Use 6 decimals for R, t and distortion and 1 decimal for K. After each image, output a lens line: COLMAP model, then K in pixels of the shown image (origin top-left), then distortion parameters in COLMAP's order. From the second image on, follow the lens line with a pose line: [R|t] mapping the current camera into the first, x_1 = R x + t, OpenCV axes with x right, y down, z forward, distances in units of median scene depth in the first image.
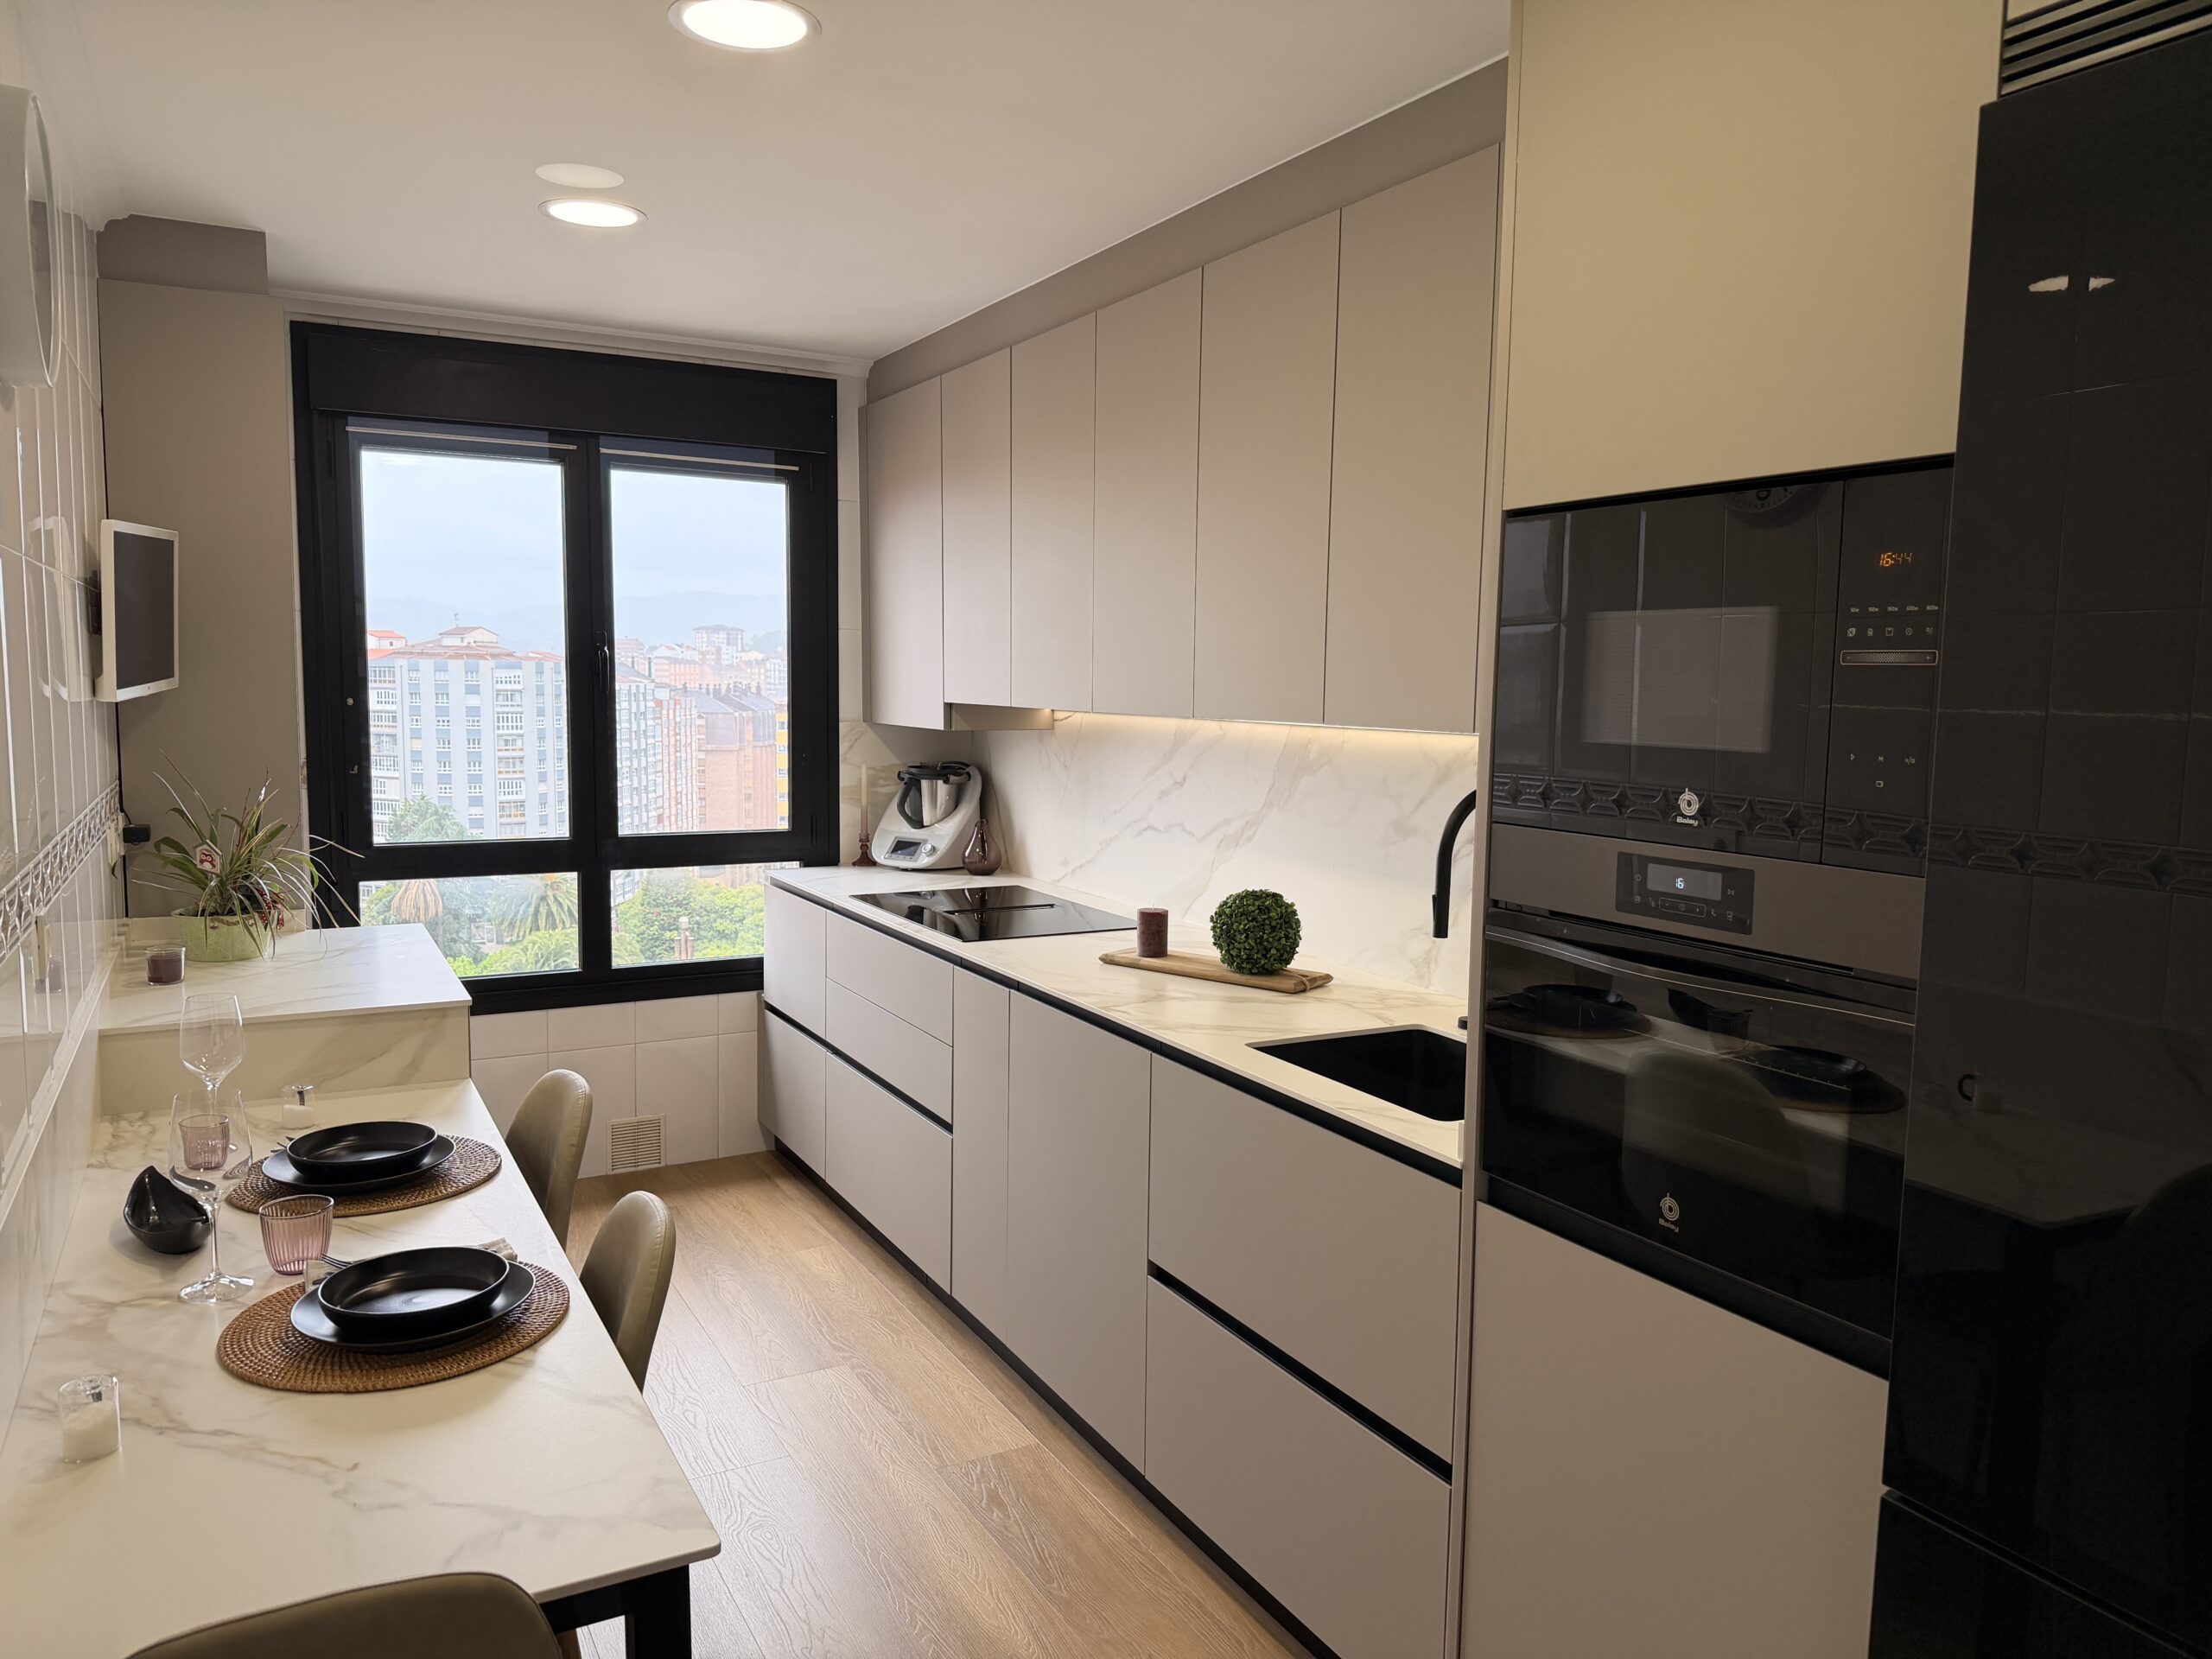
lens RADIAL K [[1558.5, 0, 1099.4], [0, 1558.5, 834.9], [0, 0, 1]] dist [0.119276, -0.173417]
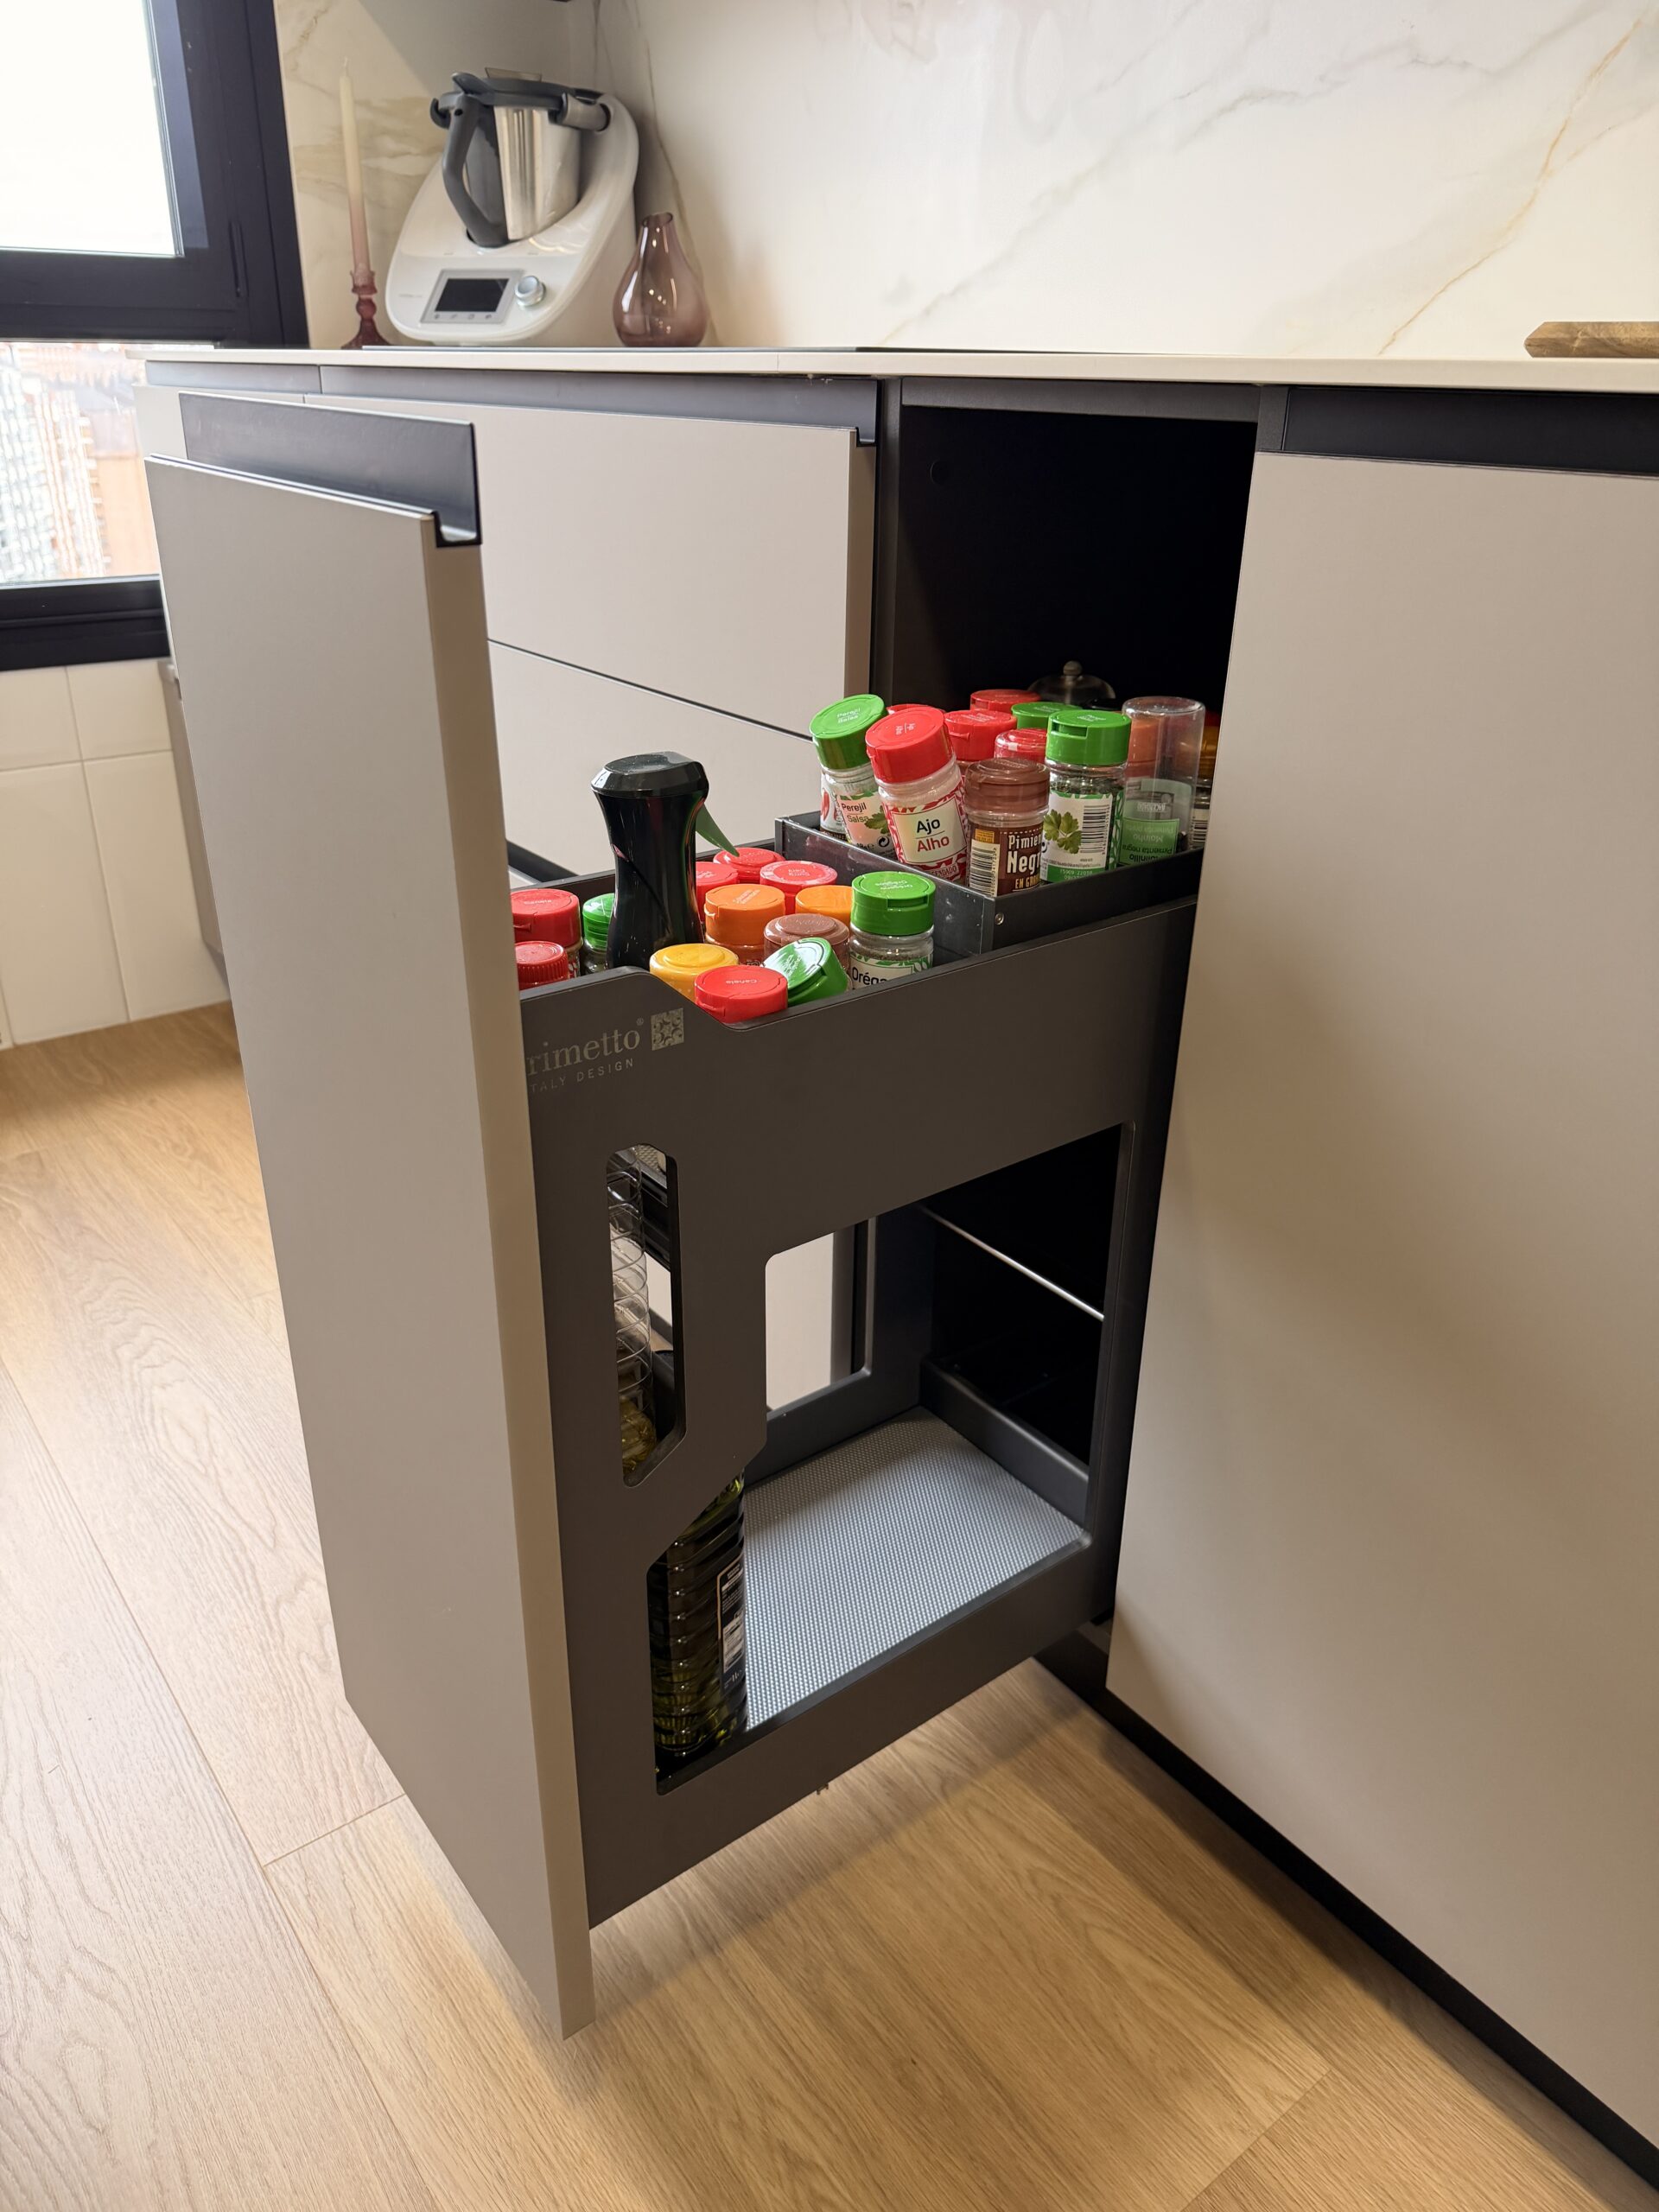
lens RADIAL K [[1579.6, 0, 829.5], [0, 1579.6, 1106.0], [0, 0, 1]] dist [-0.005192, -0.002393]
pose [[0.987120, -0.065887, 0.145787, -0.162099], [0.014249, 0.943845, 0.330081, 0.116373], [-0.159349, -0.323752, 0.932627, 0.798135]]
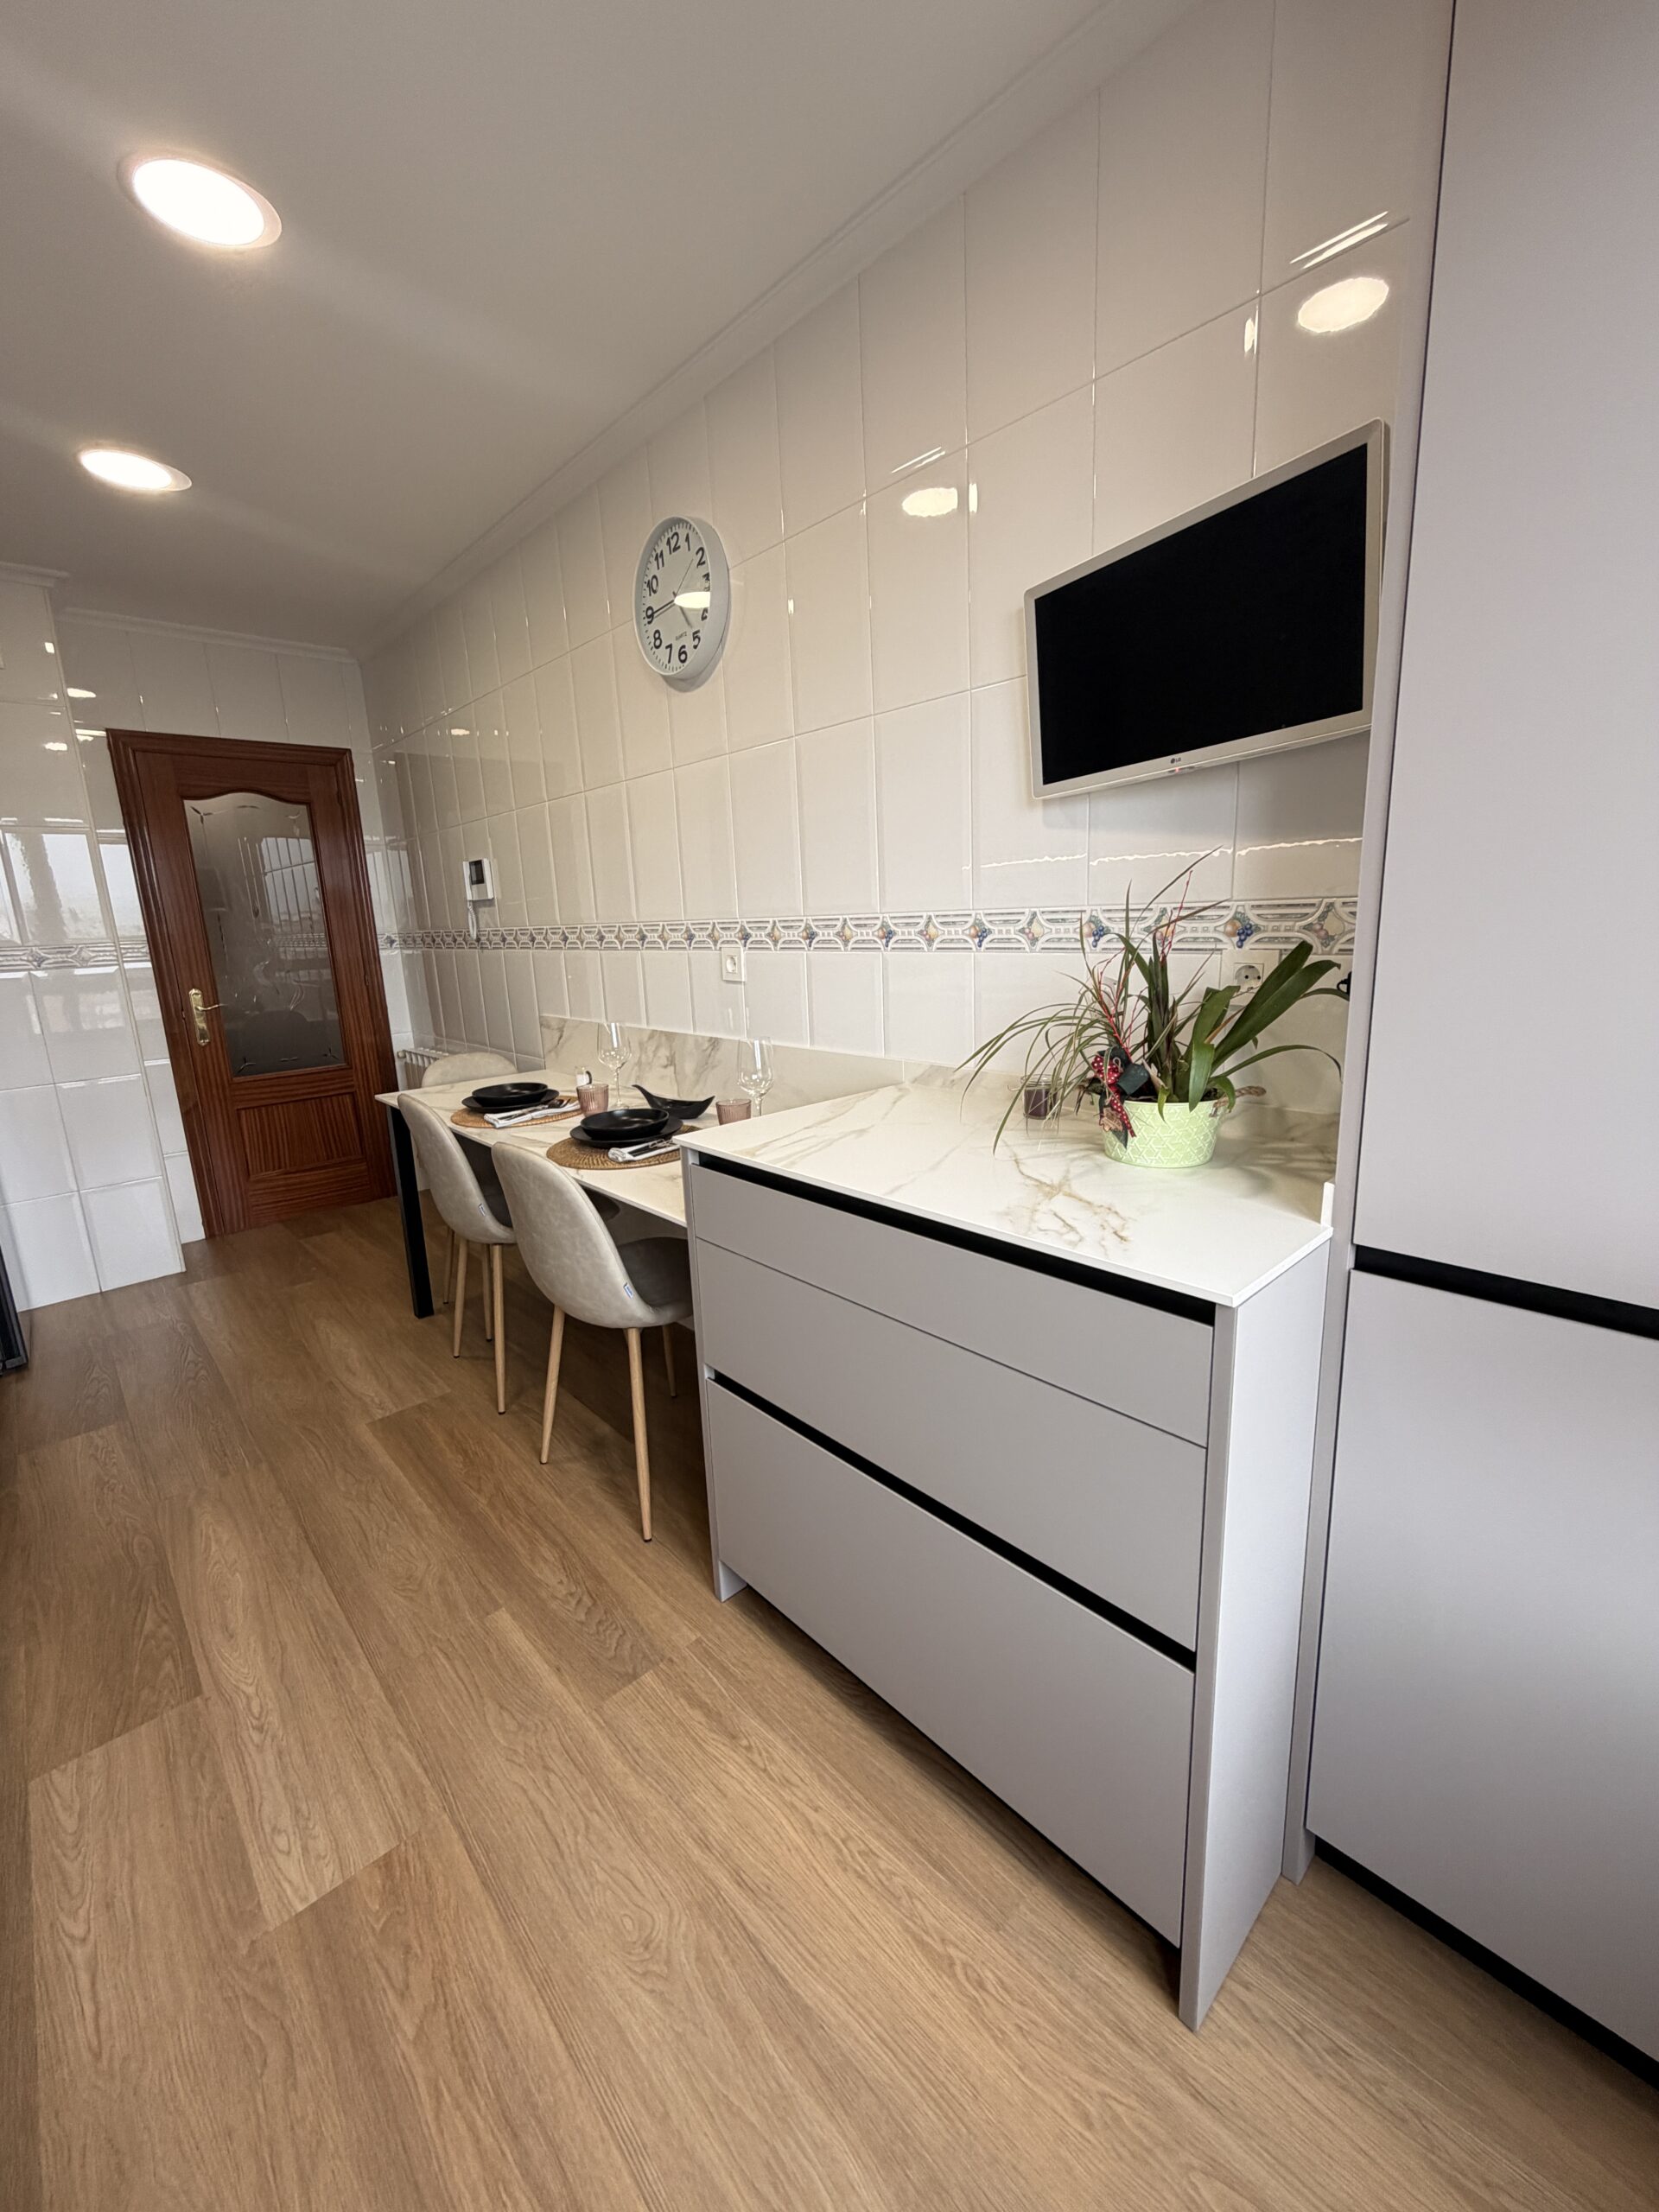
lens RADIAL K [[878.1, 0, 813.4], [0, 878.1, 1097.1], [0, 0, 1]] dist [0.000259, 0.000046]
pose [[-0.970880, 0.077686, -0.226619, -0.337804], [0.006304, 0.953918, 0.300003, -0.059859], [0.239482, 0.289838, -0.926630, 1.384751]]
